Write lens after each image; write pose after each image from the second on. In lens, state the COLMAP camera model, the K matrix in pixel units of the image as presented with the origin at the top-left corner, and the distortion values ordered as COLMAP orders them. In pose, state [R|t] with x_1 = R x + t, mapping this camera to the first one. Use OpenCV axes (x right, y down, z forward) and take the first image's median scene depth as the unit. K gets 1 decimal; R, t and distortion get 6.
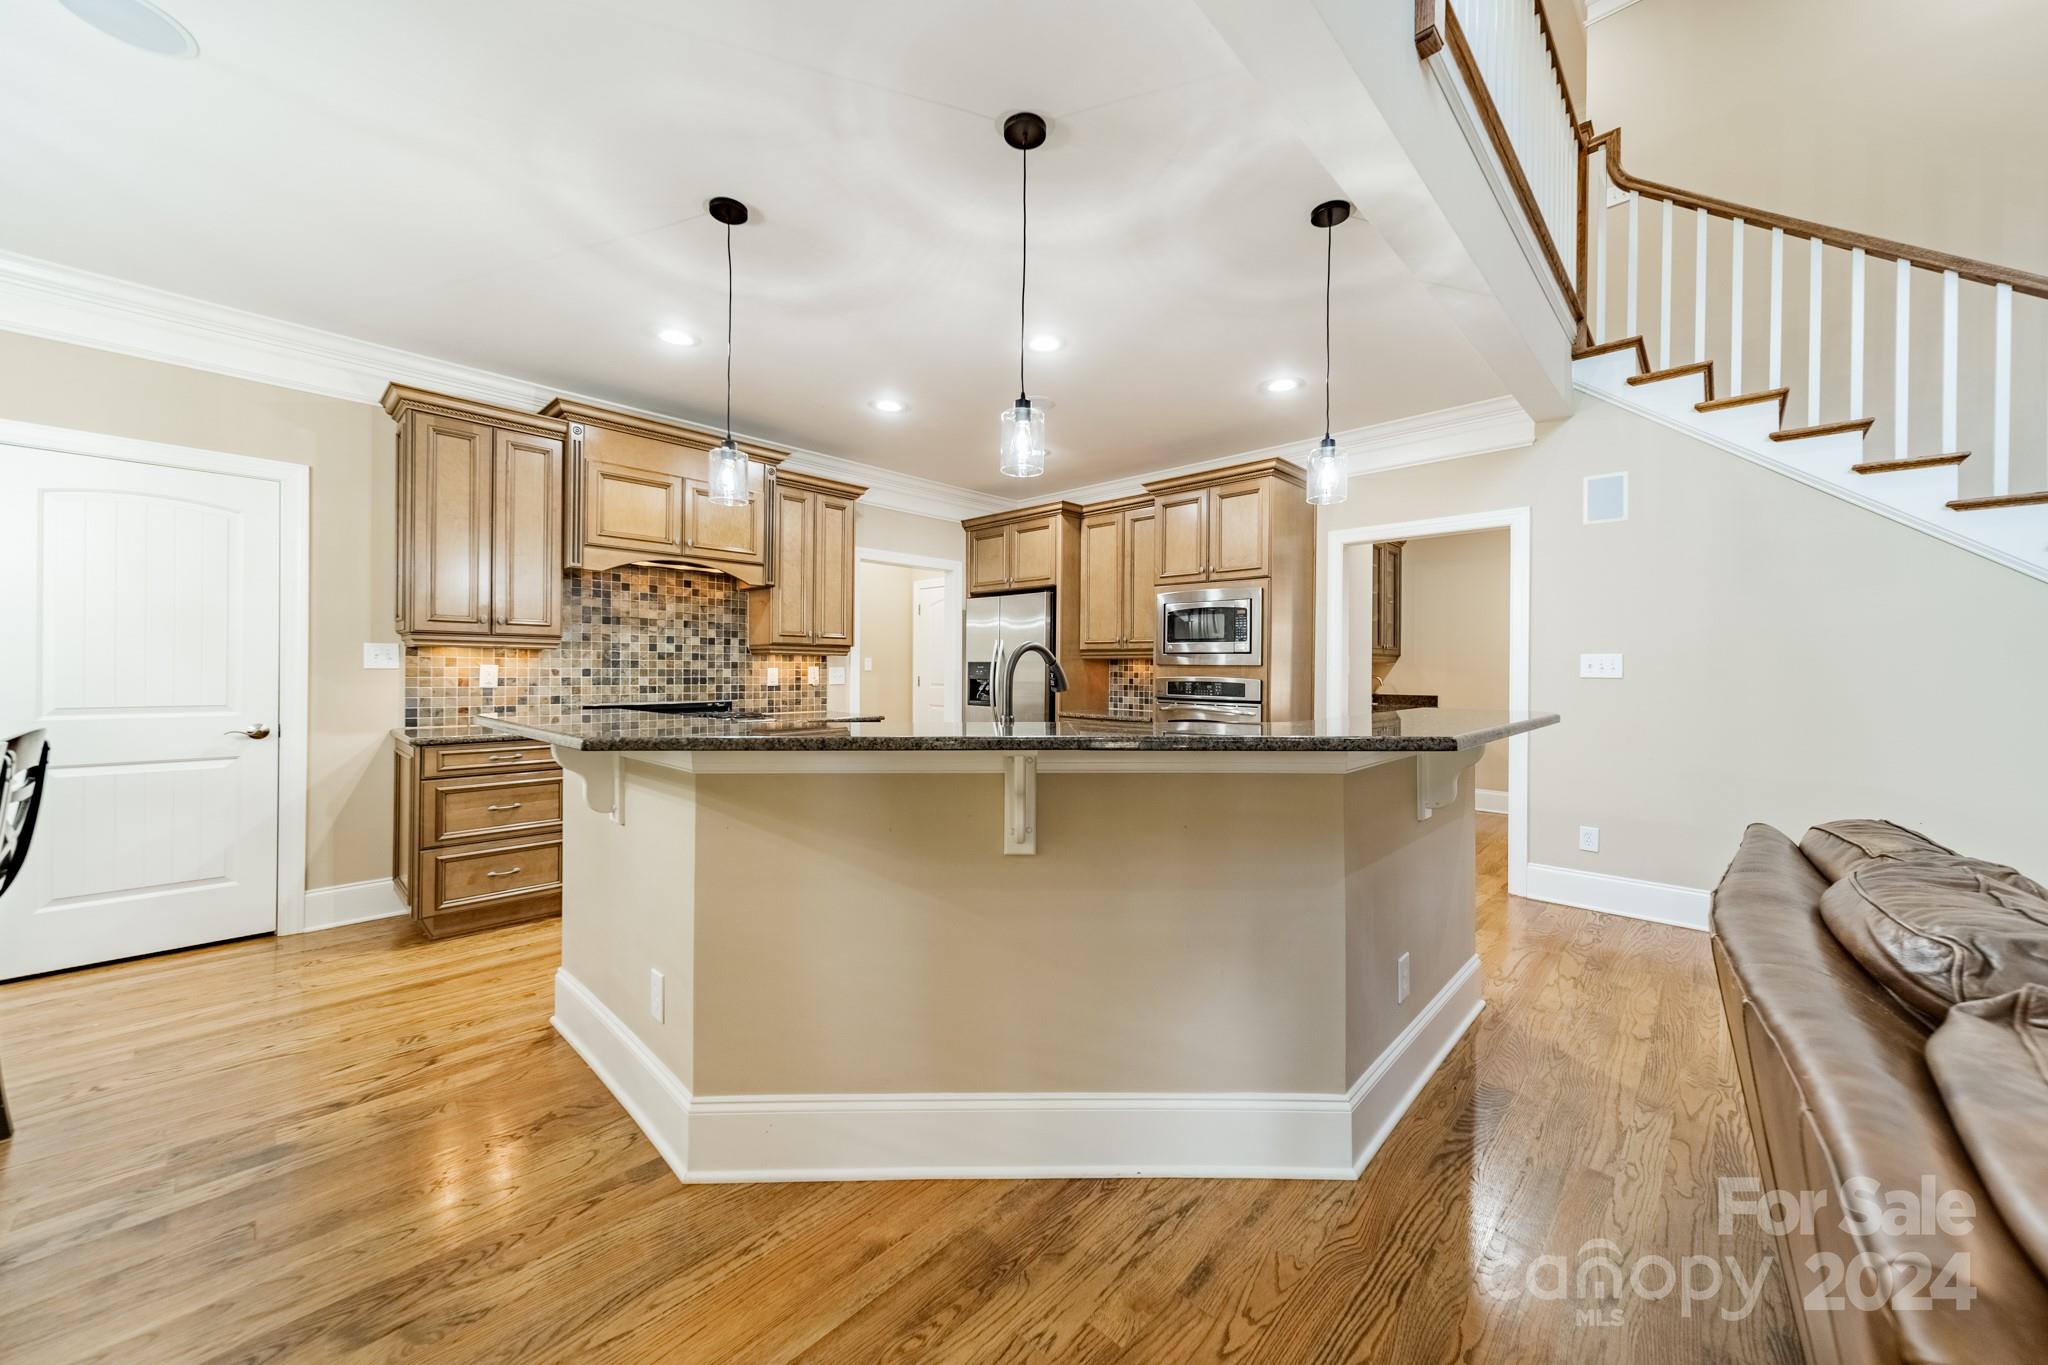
lens RADIAL K [[731.1, 0, 1021.1], [0, 731.1, 671.5], [0, 0, 1]] dist [0.006527, 0.000534]
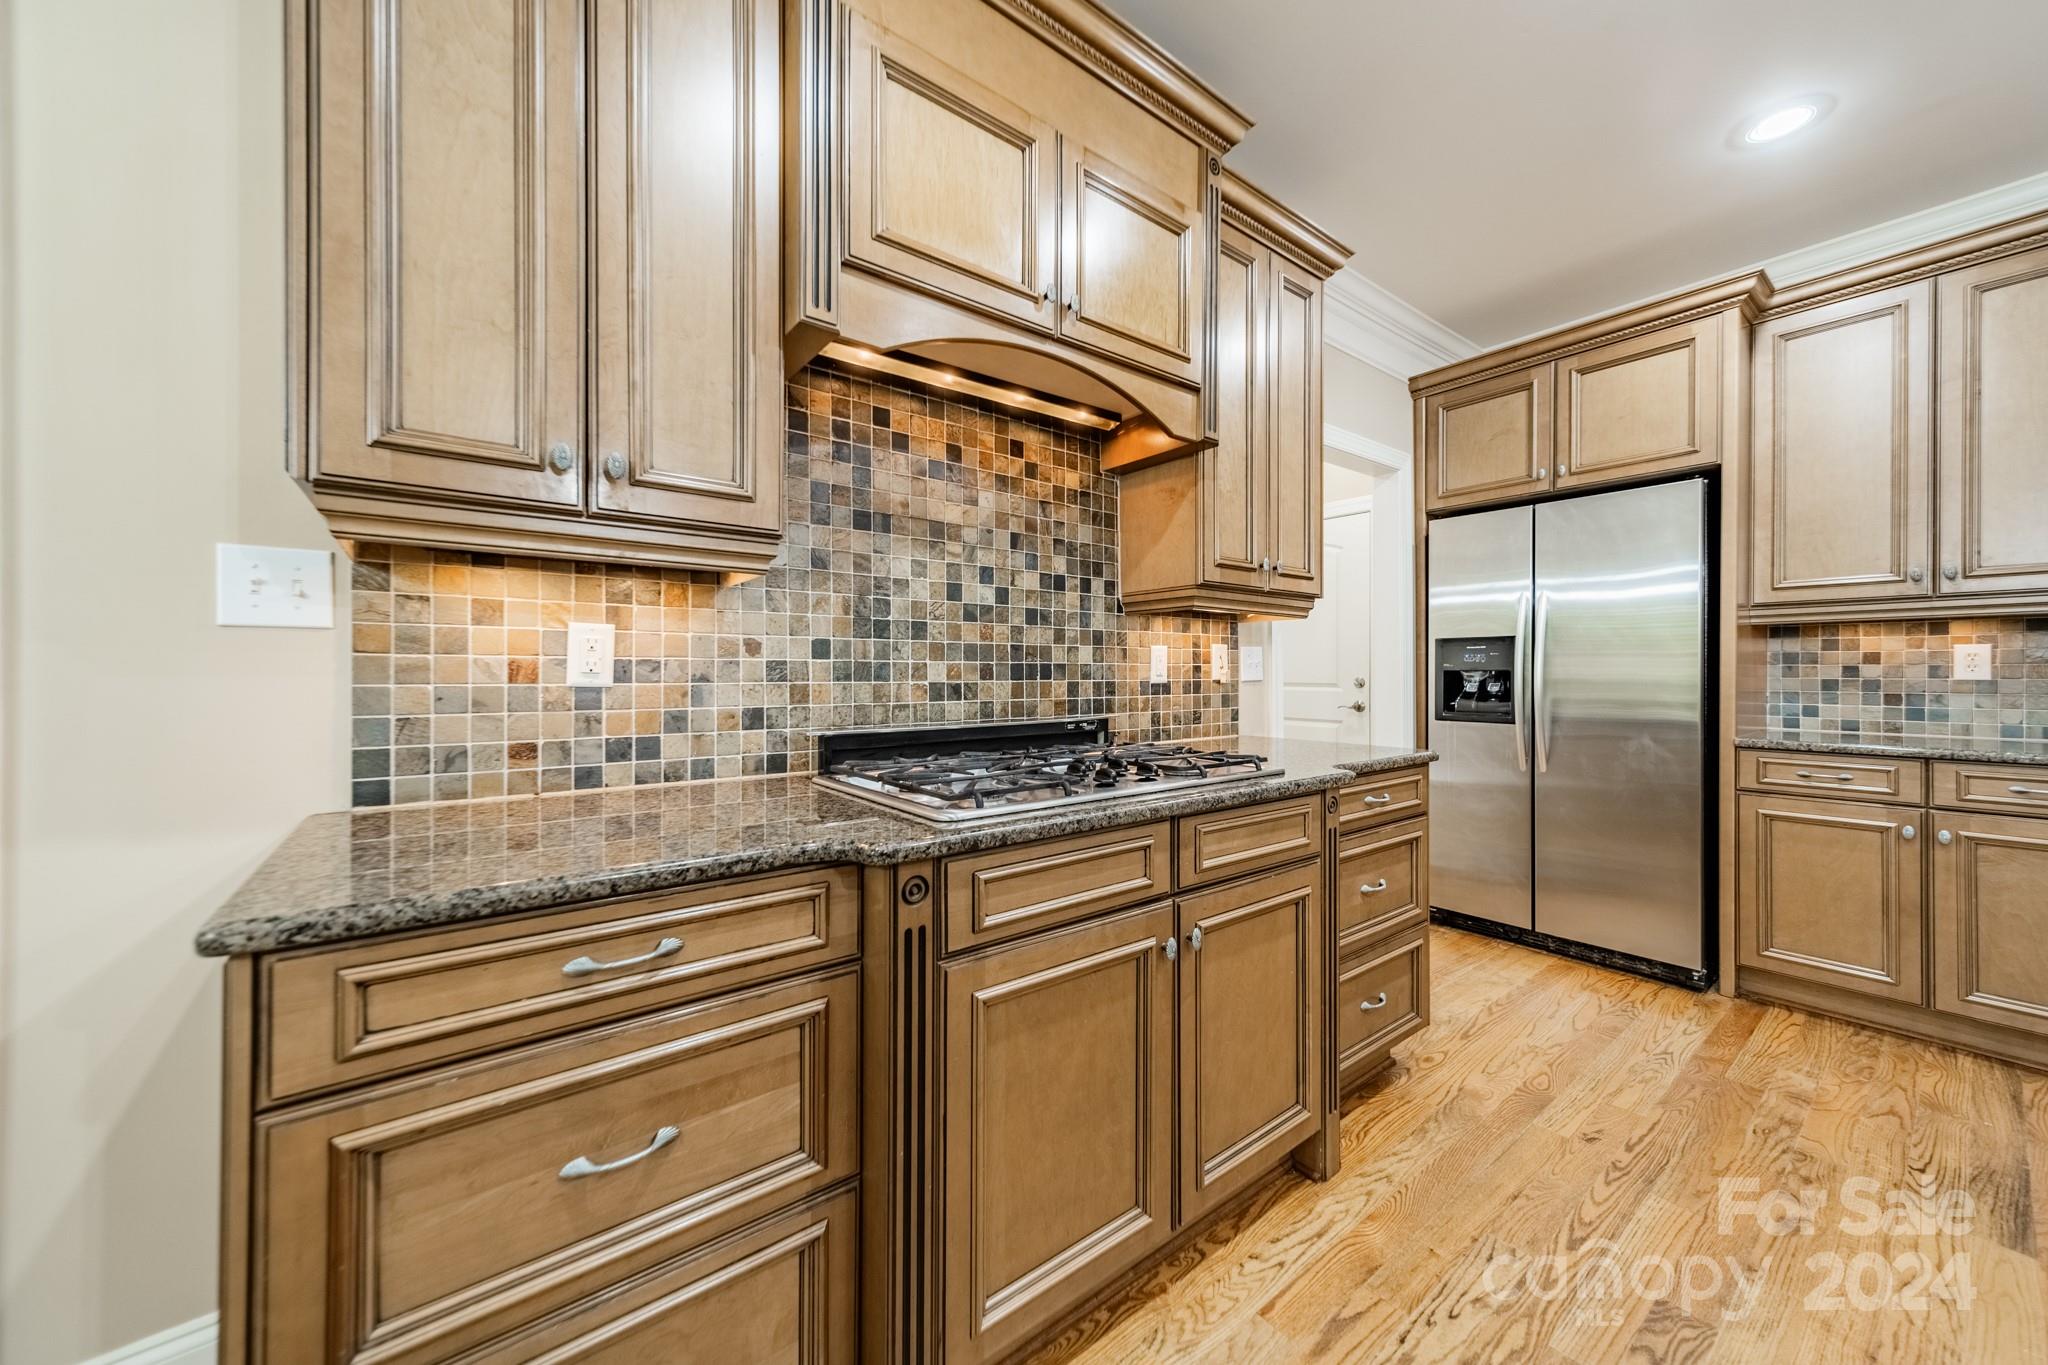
lens RADIAL K [[731.1, 0, 1009.1], [0, 731.1, 674.5], [0, 0, 1]] dist [0.006527, 0.000534]
pose [[0.987717, -0.008115, -0.156043, -0.406121], [0.007830, 0.999966, -0.002439, 0.016131], [0.156057, 0.001187, 0.987747, 0.588943]]
